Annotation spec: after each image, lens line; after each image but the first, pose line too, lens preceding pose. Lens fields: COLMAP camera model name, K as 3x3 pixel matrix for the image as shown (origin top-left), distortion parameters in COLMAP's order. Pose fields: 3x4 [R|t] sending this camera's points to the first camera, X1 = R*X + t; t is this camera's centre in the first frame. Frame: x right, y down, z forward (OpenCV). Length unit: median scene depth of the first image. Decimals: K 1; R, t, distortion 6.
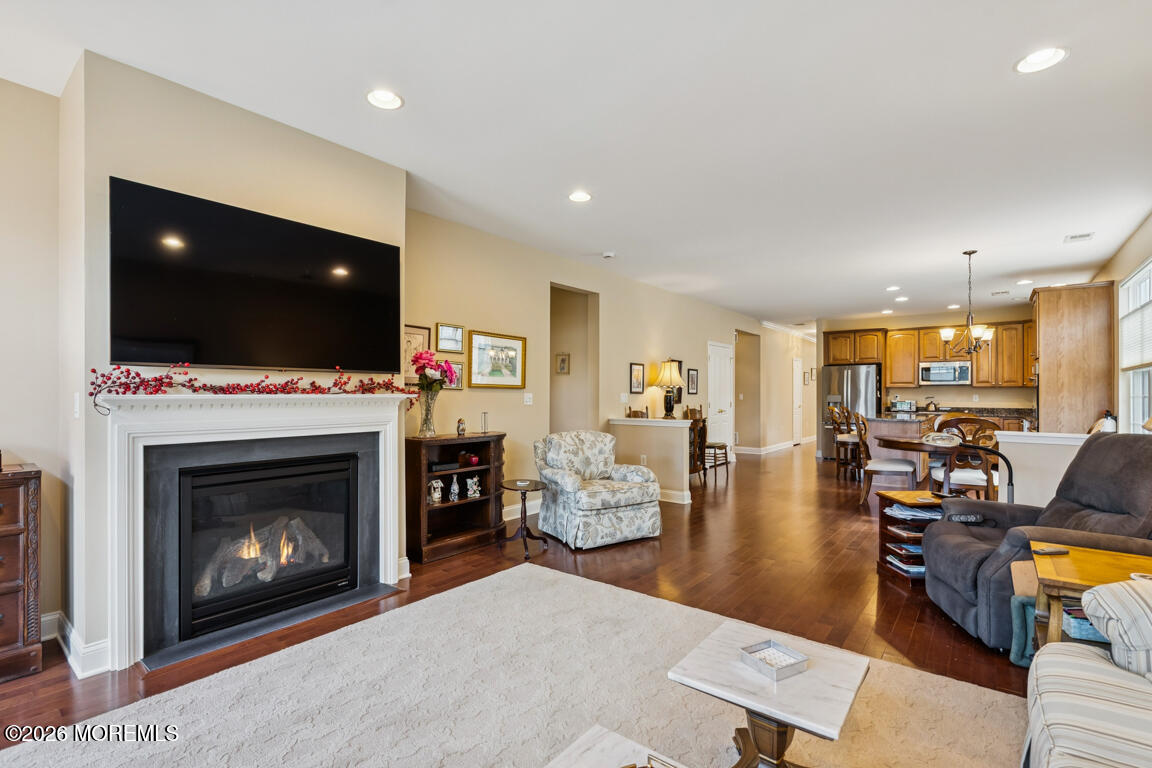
lens RADIAL K [[533.0, 0, 566.4], [0, 533.0, 393.5], [0, 0, 1]] dist [-0.006834, 0.001124]
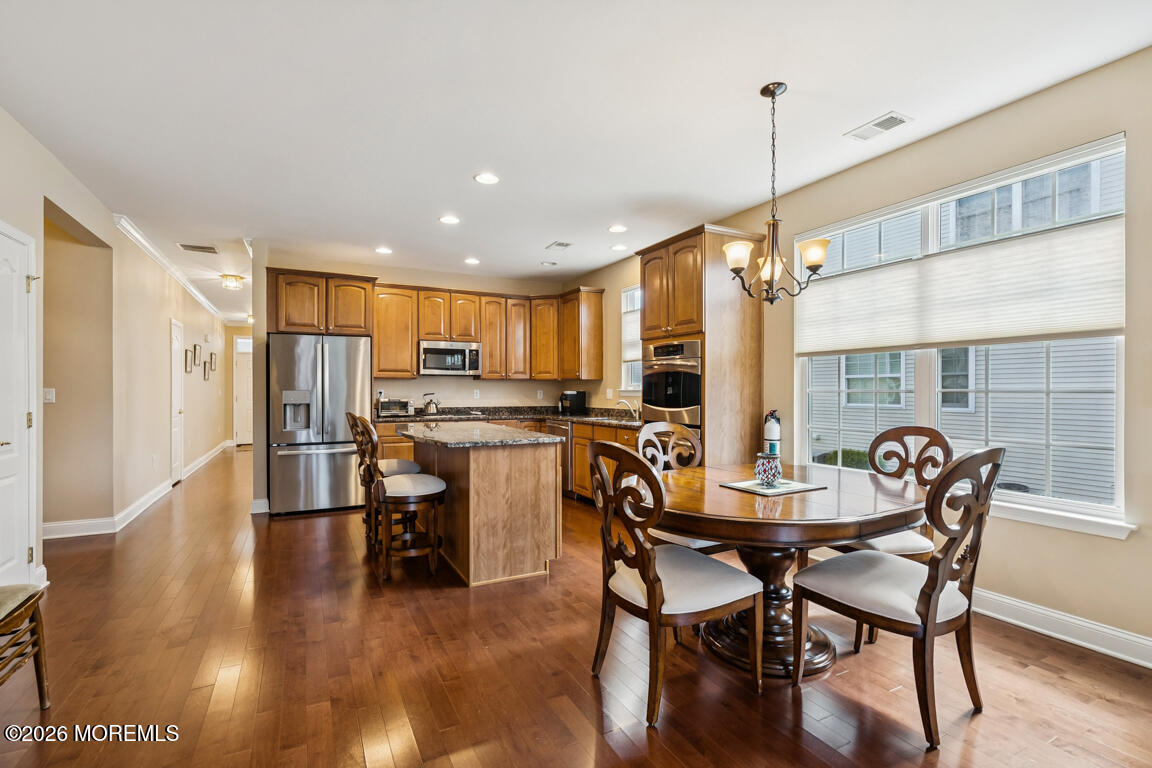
lens RADIAL K [[533.0, 0, 576.5], [0, 533.0, 391.3], [0, 0, 1]] dist [-0.006834, 0.001124]
pose [[0.401053, -0.002638, 0.916051, 0.284649], [0.000820, 0.999996, 0.002521, 0.005694], [-0.916055, -0.000260, 0.401054, 1.123067]]
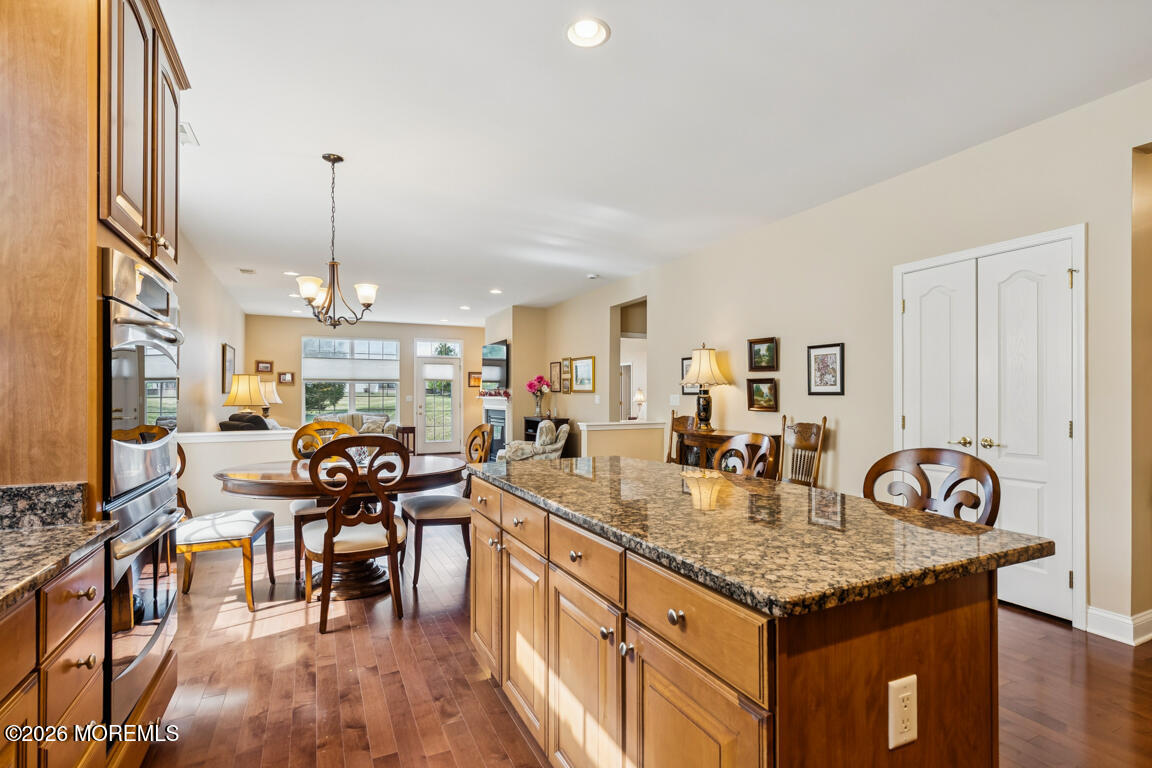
lens RADIAL K [[533.0, 0, 584.7], [0, 533.0, 399.8], [0, 0, 1]] dist [-0.006834, 0.001124]
pose [[-0.407556, 0.001725, -0.913178, 1.385491], [-0.001551, 0.999995, 0.002581, 0.008706], [0.913179, 0.002468, -0.407552, 1.755747]]
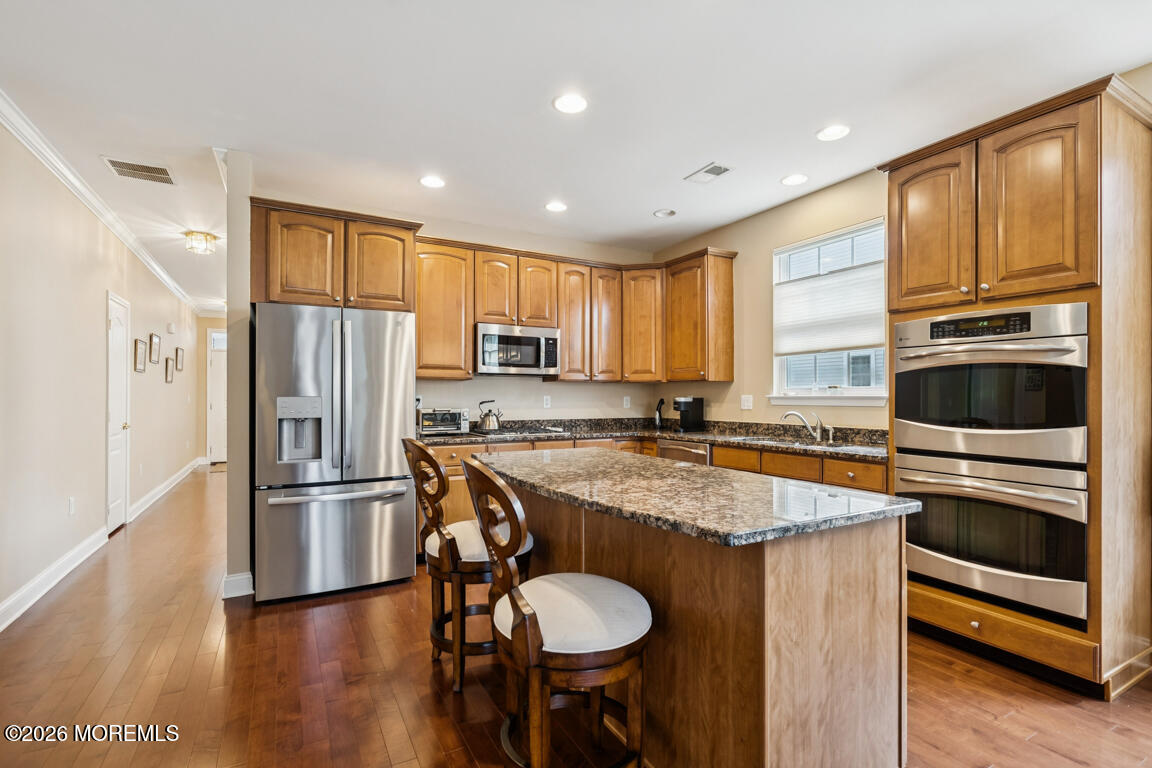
lens RADIAL K [[533.0, 0, 572.8], [0, 533.0, 394.8], [0, 0, 1]] dist [-0.006834, 0.001124]
pose [[0.381108, 0.001722, 0.924529, 0.565721], [-0.000479, 0.999998, -0.001666, 0.005140], [-0.924530, 0.000192, 0.381108, 1.512896]]
